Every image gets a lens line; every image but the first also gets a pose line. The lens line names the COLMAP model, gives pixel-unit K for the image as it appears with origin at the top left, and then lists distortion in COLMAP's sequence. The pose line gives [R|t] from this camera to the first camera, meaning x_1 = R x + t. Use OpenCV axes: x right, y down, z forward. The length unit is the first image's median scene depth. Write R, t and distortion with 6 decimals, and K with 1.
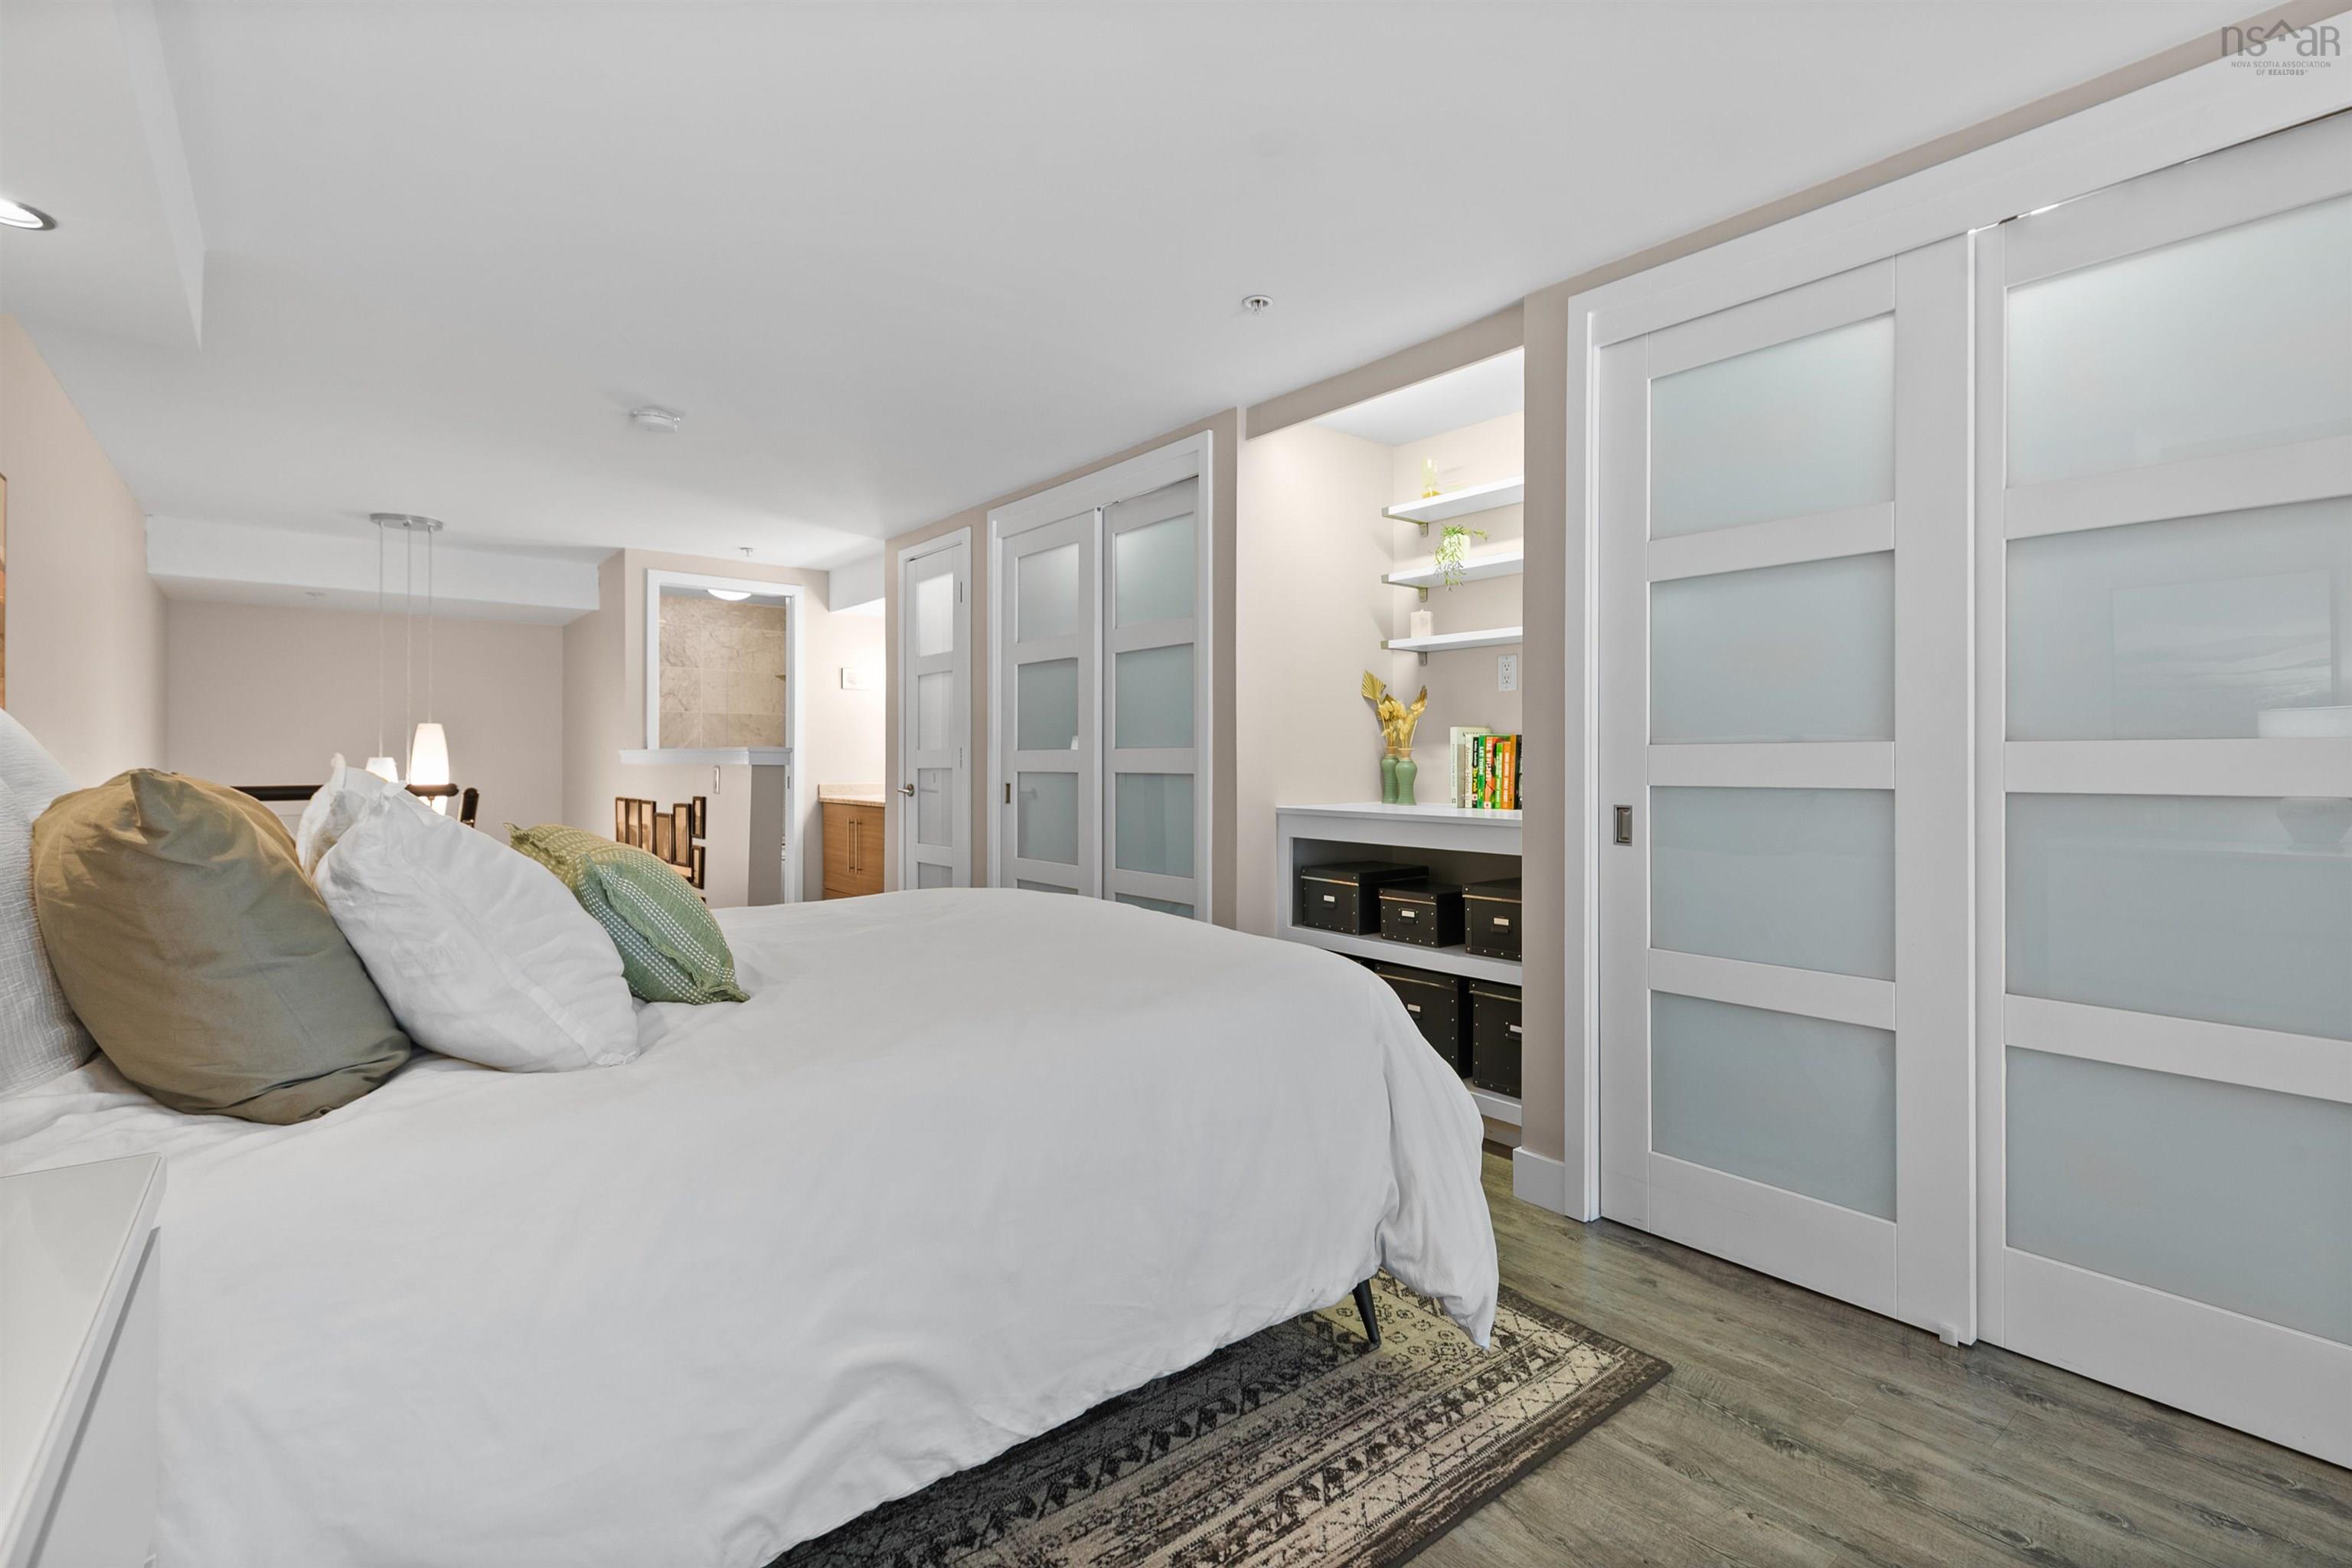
lens RADIAL K [[1085.0, 0, 1172.6], [0, 1085.0, 756.3], [0, 0, 1]] dist [0.001648, 0.000629]
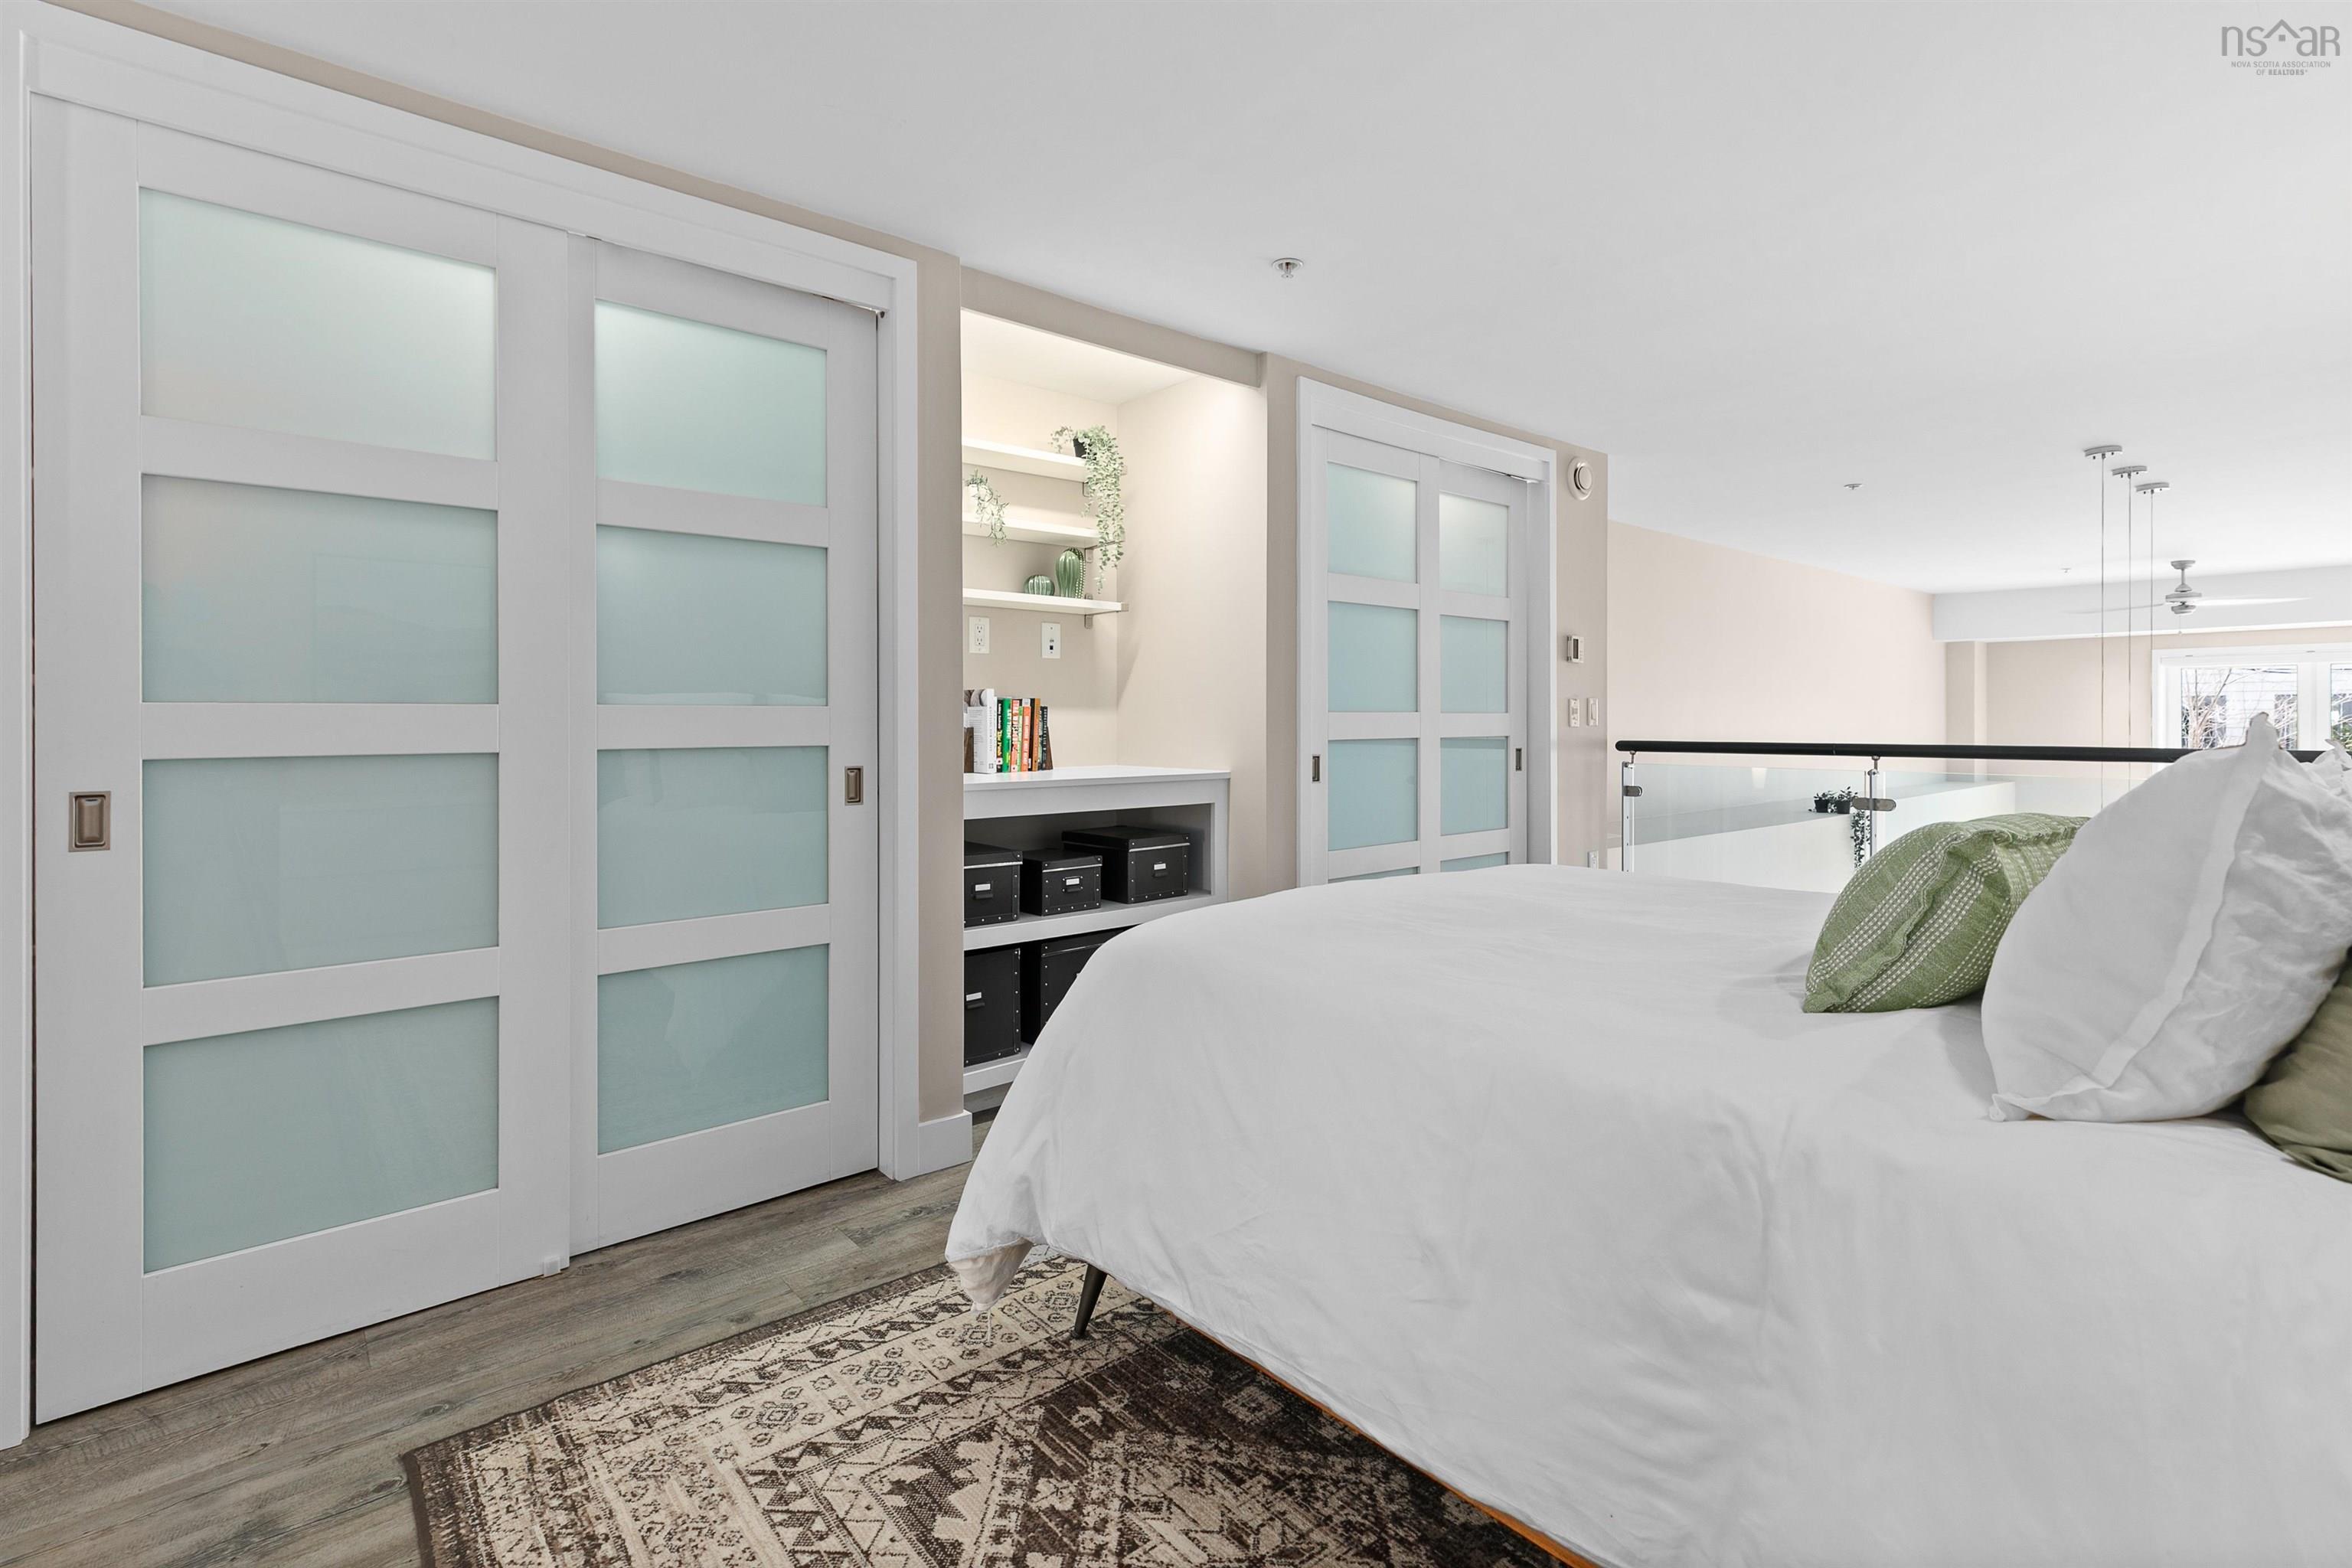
lens RADIAL K [[1056.7, 0, 1171.0], [0, 1056.7, 720.5], [0, 0, 1]] dist [0.001024, 0.000498]
pose [[-0.018161, -0.002276, 0.999832, -0.531837], [-0.001769, 0.999996, 0.002244, -0.001305], [-0.999834, -0.001728, -0.018165, 0.674499]]
